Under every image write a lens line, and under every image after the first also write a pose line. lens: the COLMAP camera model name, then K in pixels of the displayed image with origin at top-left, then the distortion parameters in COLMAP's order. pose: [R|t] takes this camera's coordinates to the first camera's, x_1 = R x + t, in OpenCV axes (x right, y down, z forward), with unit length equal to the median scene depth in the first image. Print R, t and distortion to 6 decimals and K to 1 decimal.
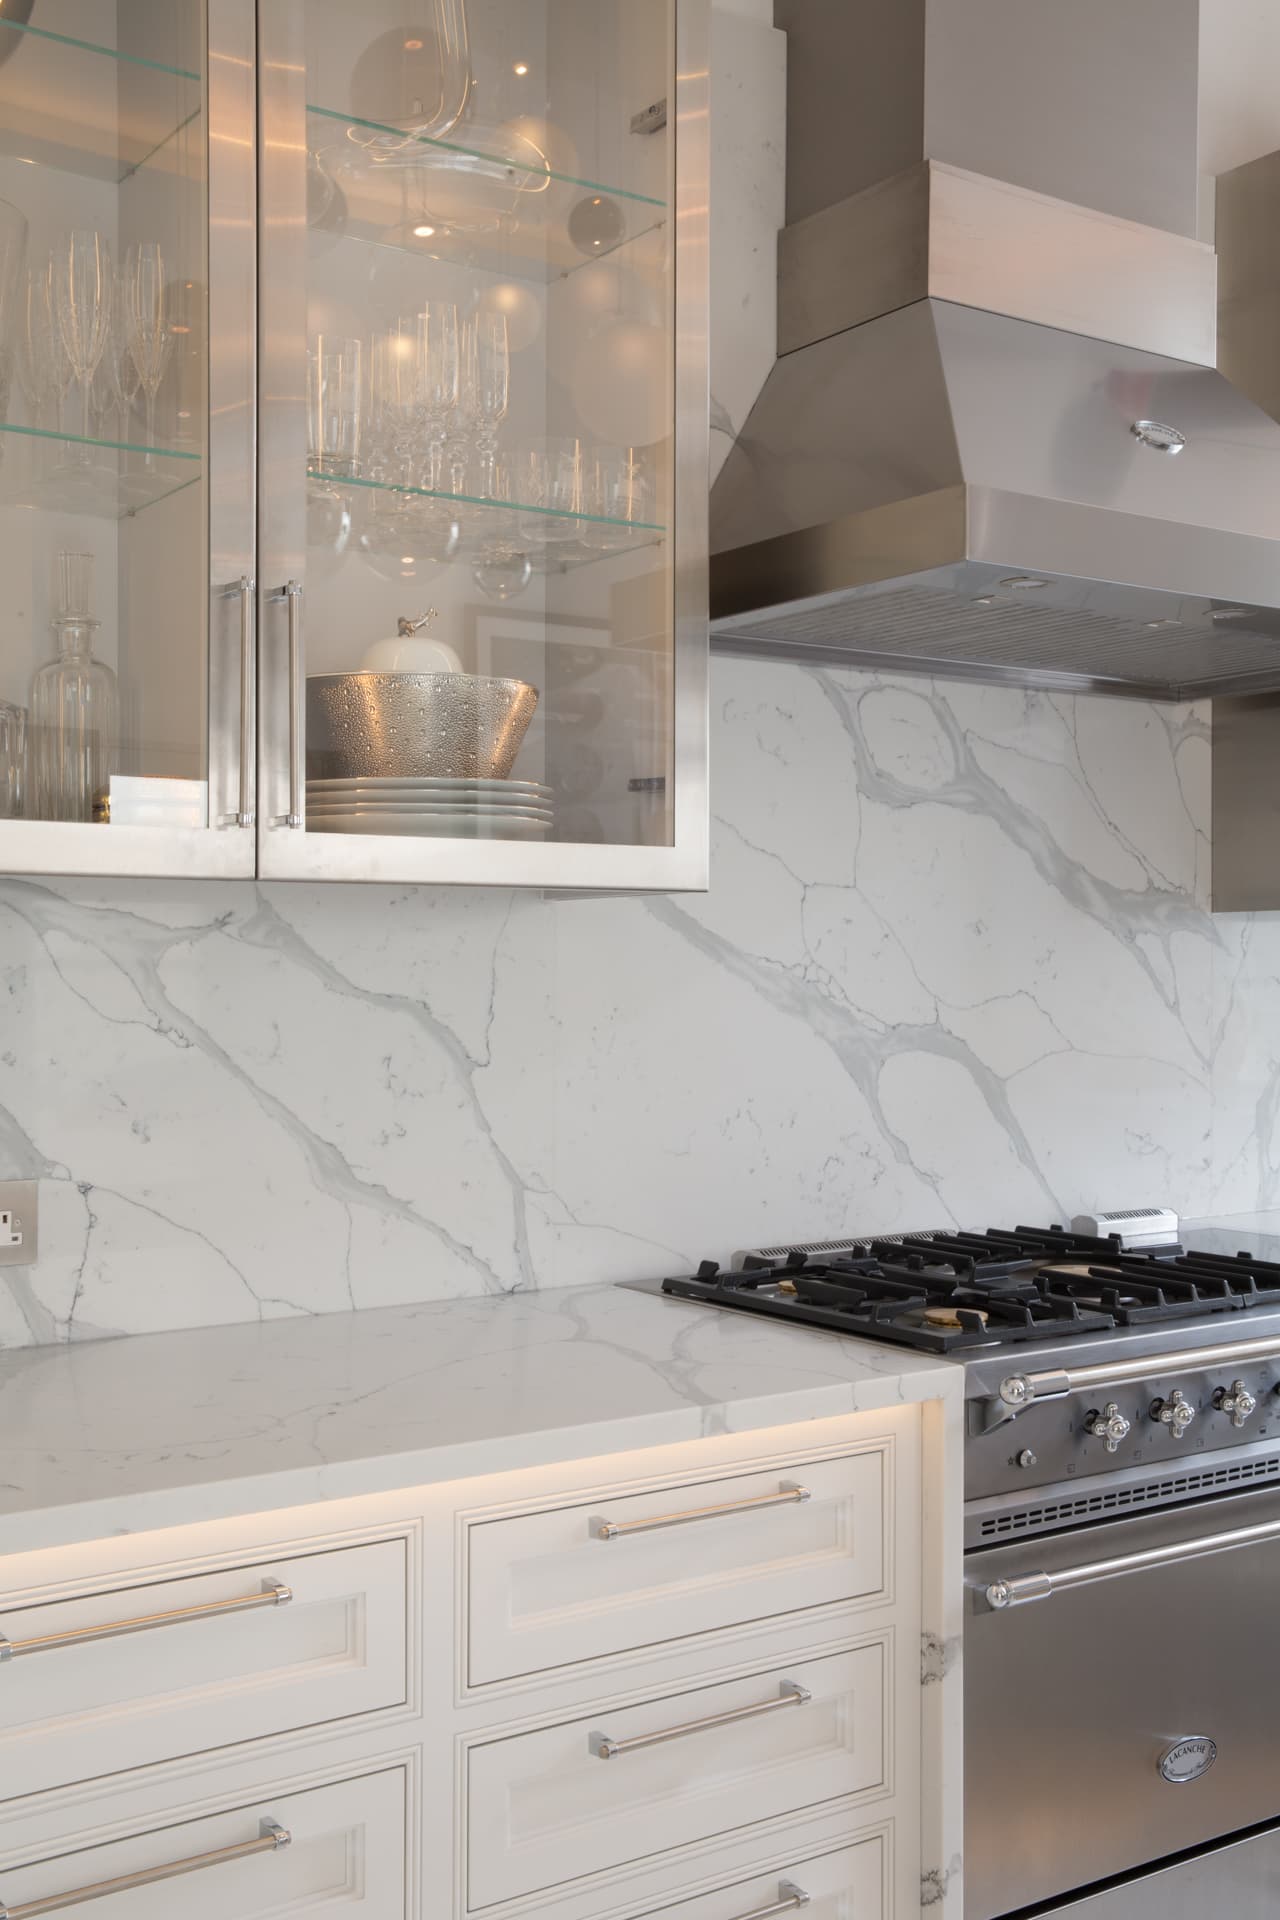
lens RADIAL K [[2027.8, 0, 637.5], [0, 2027.8, 963.9], [0, 0, 1]] dist [0.020502, 0.000000]
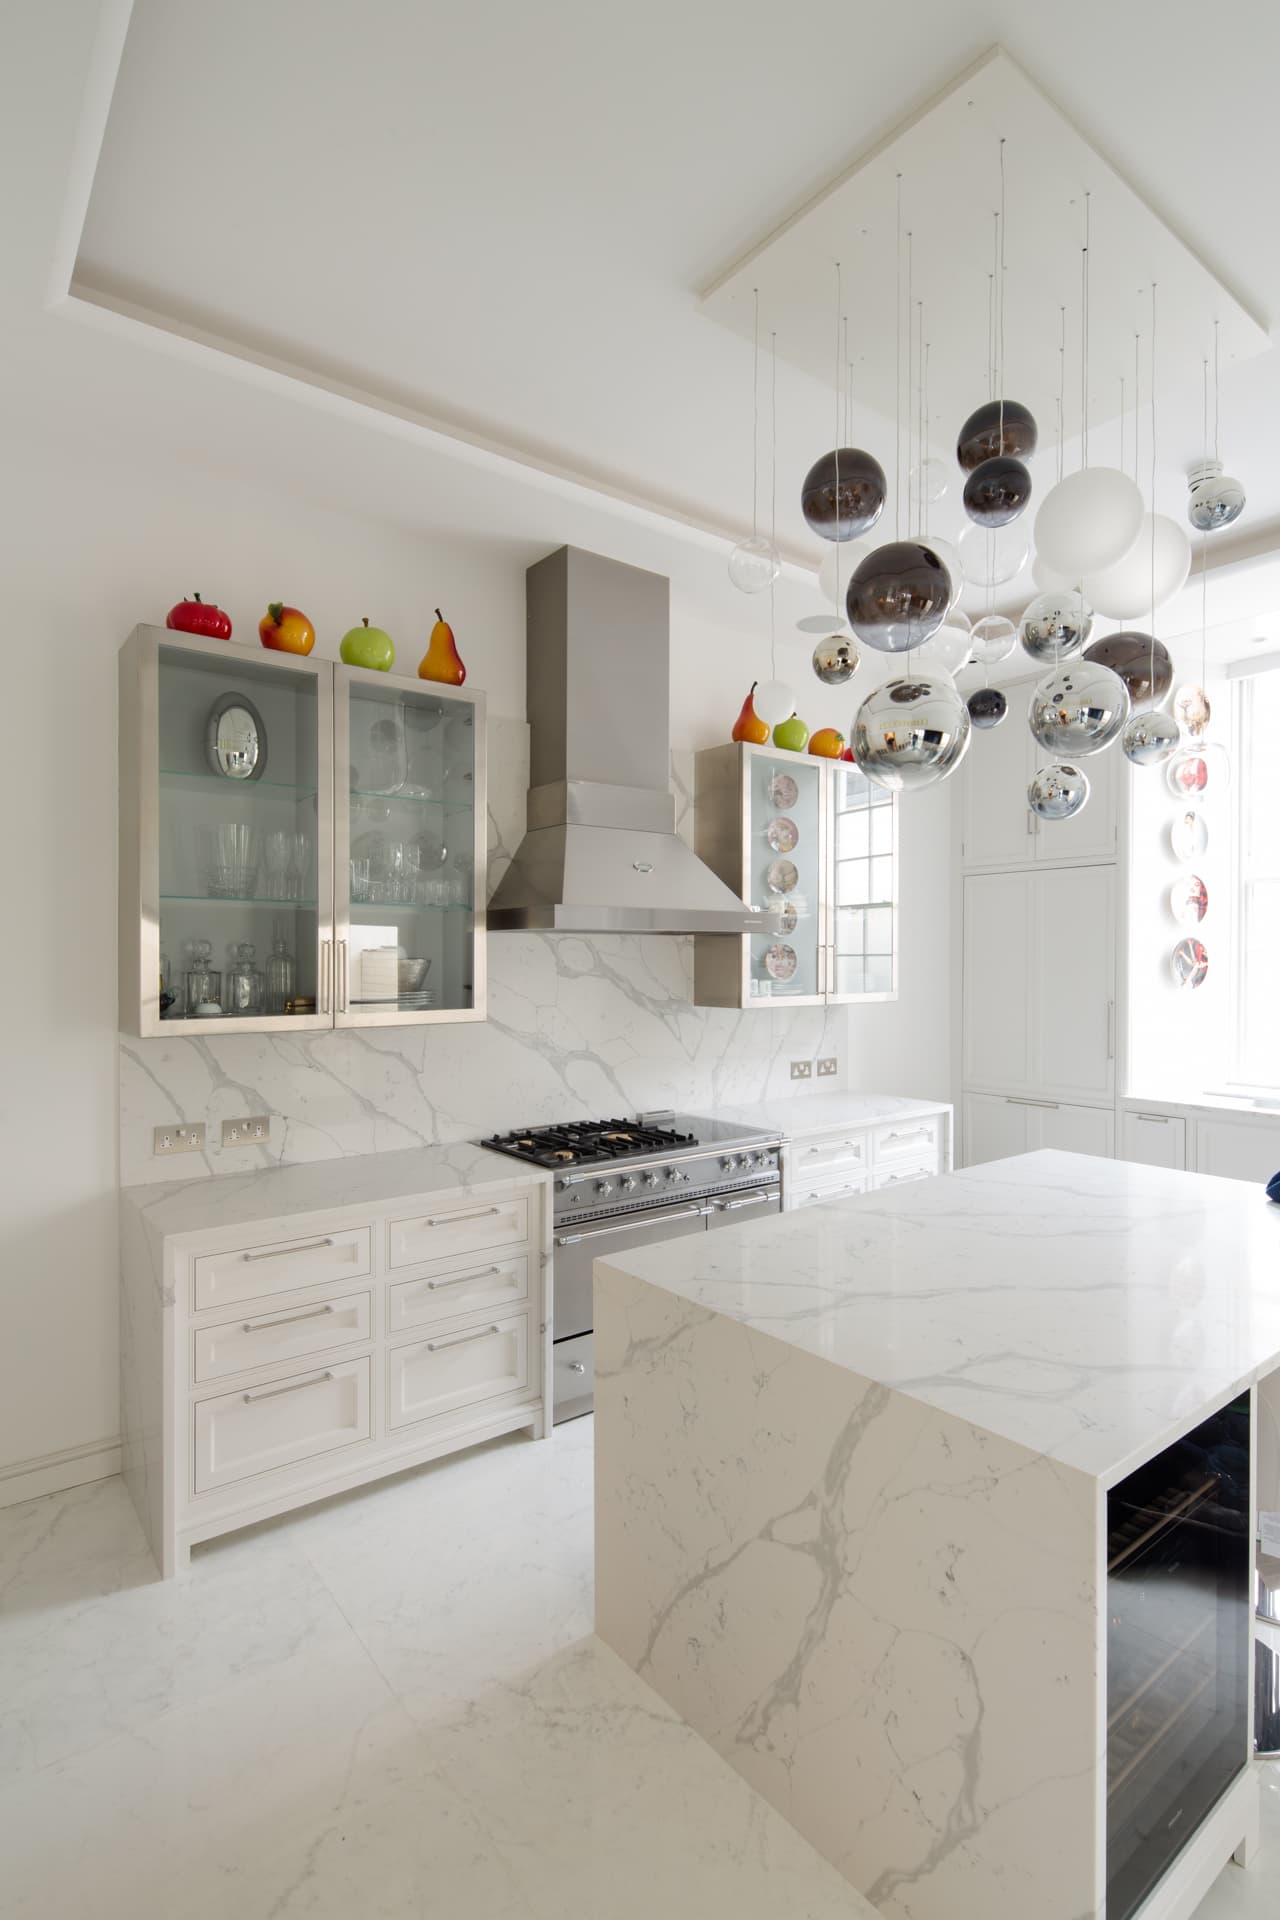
lens RADIAL K [[943.7, 0, 649.1], [0, 943.7, 958.7], [0, 0, 1]] dist [-0.000394, -0.001857]
pose [[0.998562, 0.001060, 0.053592, 0.198898], [-0.001226, 0.999995, 0.003061, -0.131746], [-0.053589, -0.003122, 0.998558, -0.463002]]
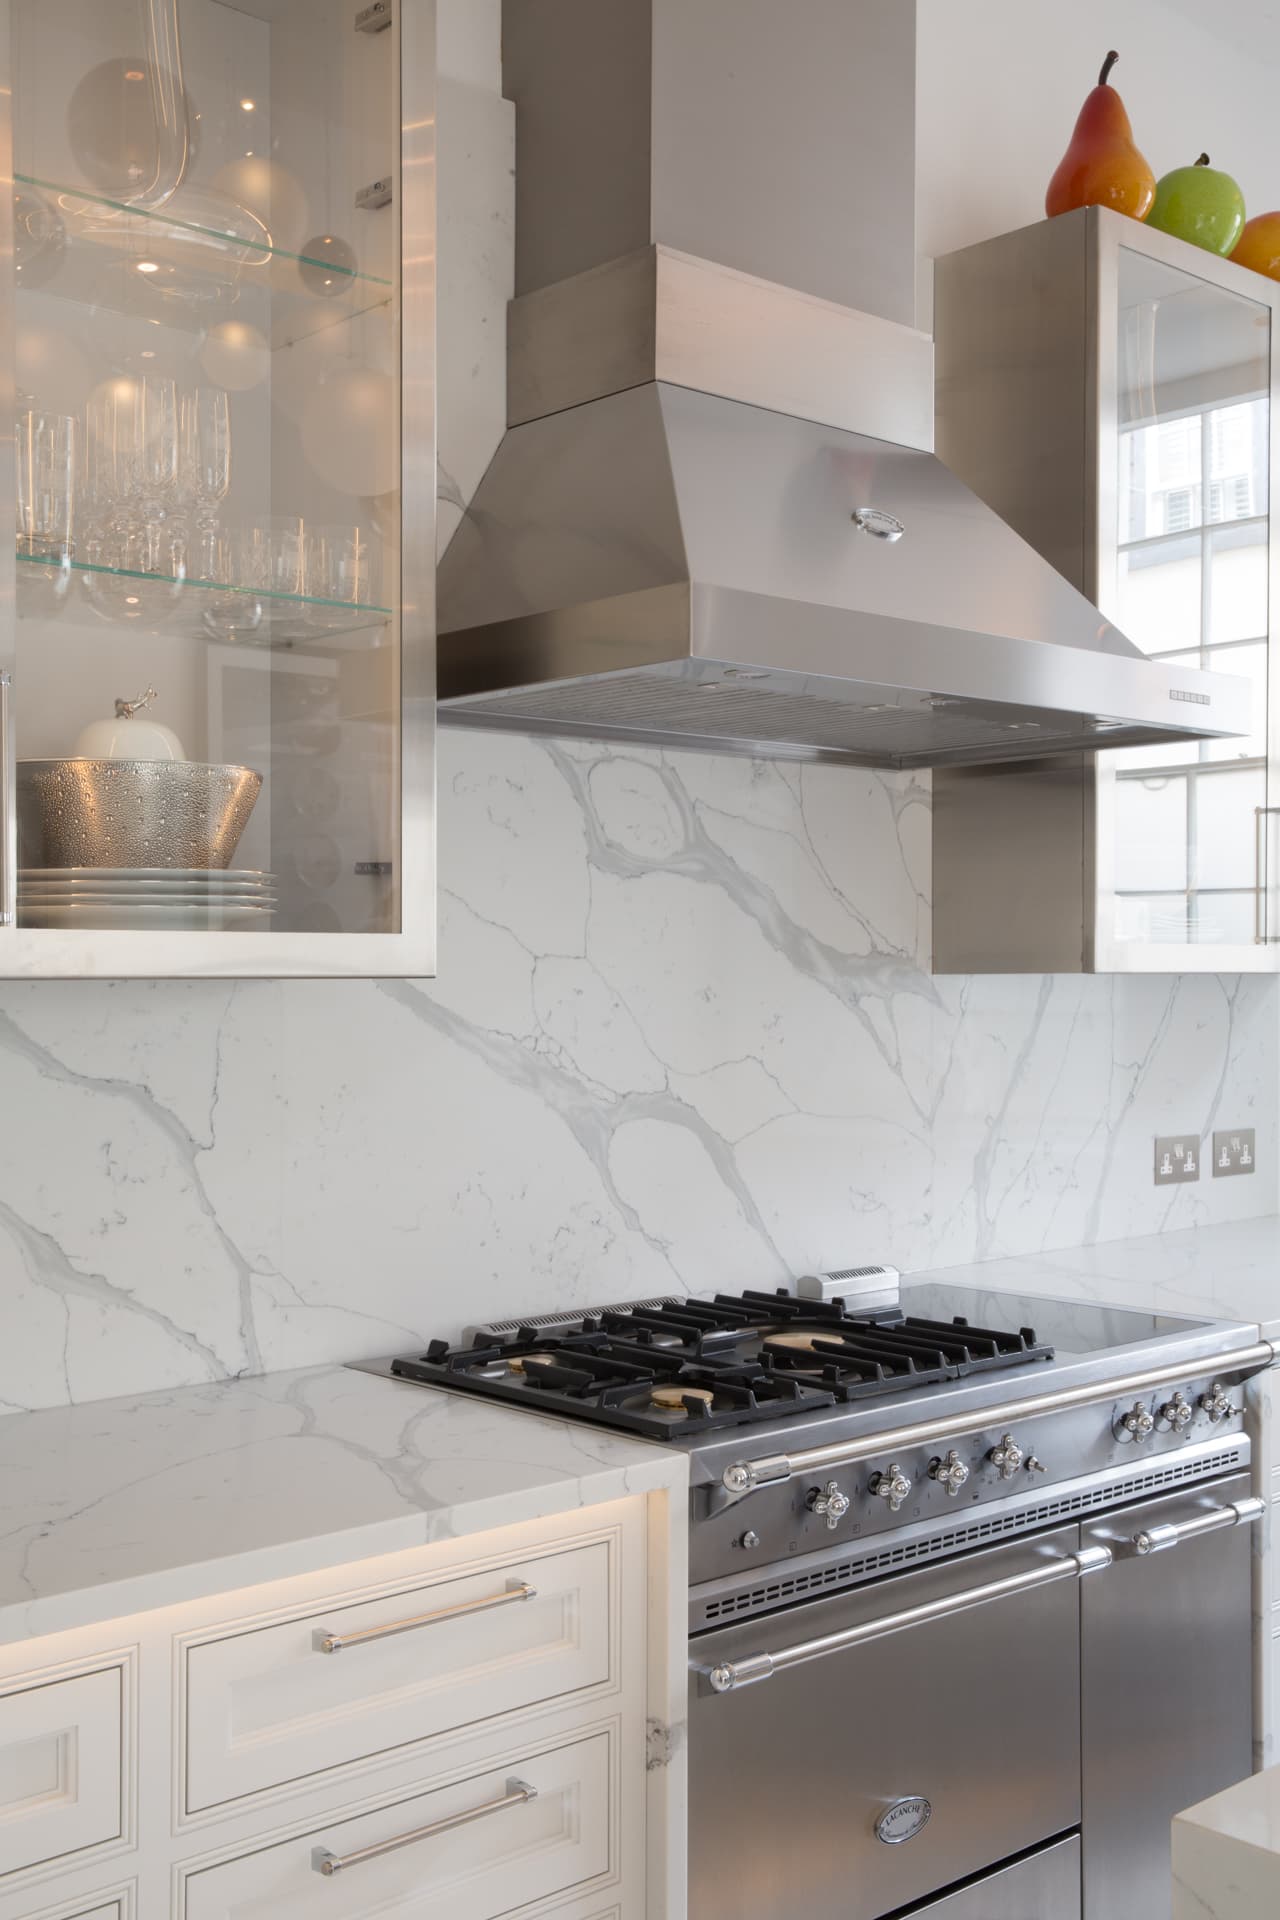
lens RADIAL K [[2027.8, 0, 638.1], [0, 2027.8, 987.1], [0, 0, 1]] dist [0.020502, 0.000000]
pose [[0.991917, -0.001688, 0.126874, 0.006428], [0.000656, 0.999966, 0.008172, -0.036970], [-0.126883, -0.008023, 0.991885, -0.000175]]
